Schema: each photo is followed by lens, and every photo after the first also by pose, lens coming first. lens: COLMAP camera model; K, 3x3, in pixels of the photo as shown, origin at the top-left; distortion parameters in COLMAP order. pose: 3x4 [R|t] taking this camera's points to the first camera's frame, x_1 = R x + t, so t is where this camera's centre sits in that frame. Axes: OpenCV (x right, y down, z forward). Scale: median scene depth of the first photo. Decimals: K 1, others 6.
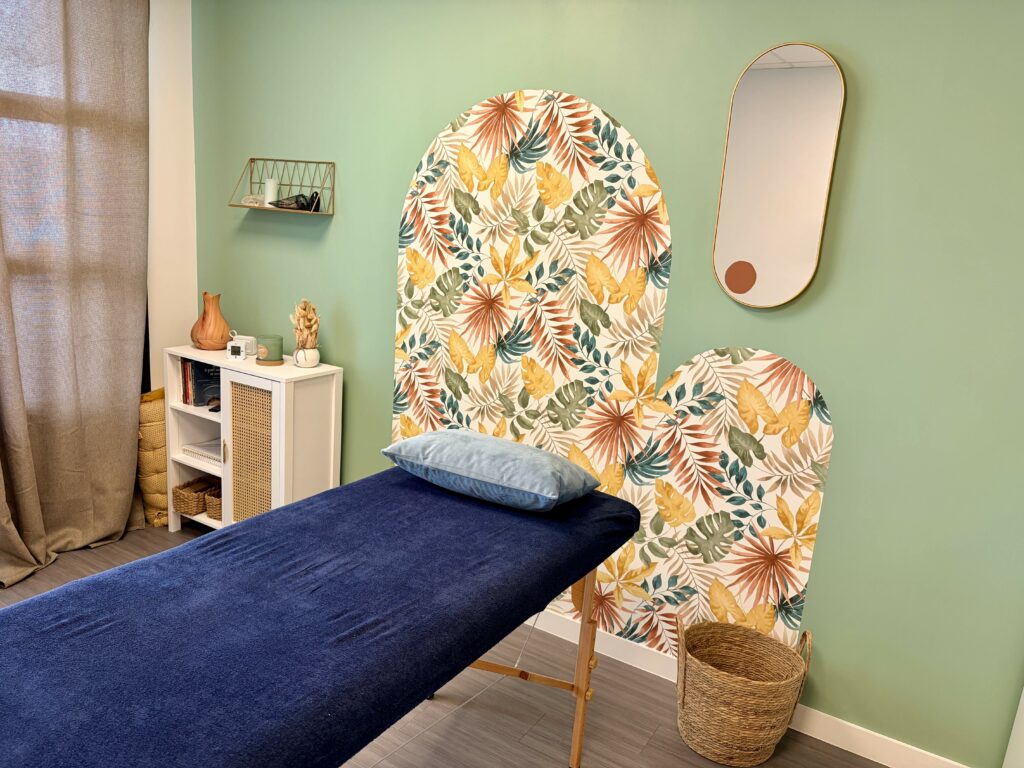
lens RADIAL K [[744.7, 0, 503.1], [0, 744.7, 389.5], [0, 0, 1]] dist [0.035837, -0.041817]
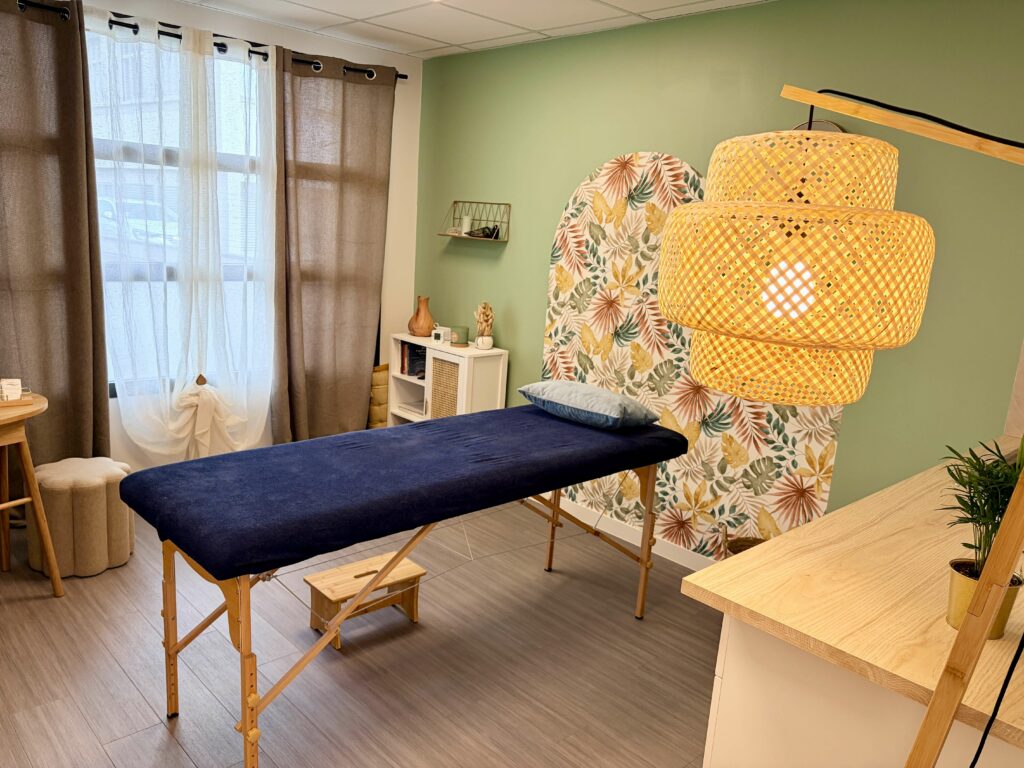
lens RADIAL K [[769.7, 0, 505.1], [0, 769.7, 391.0], [0, 0, 1]] dist [0.065131, -0.012092]
pose [[0.965453, 0.044226, -0.256798, 0.159848], [-0.052445, 0.998305, -0.025240, 0.088399], [0.255246, 0.037836, 0.966136, -0.408688]]
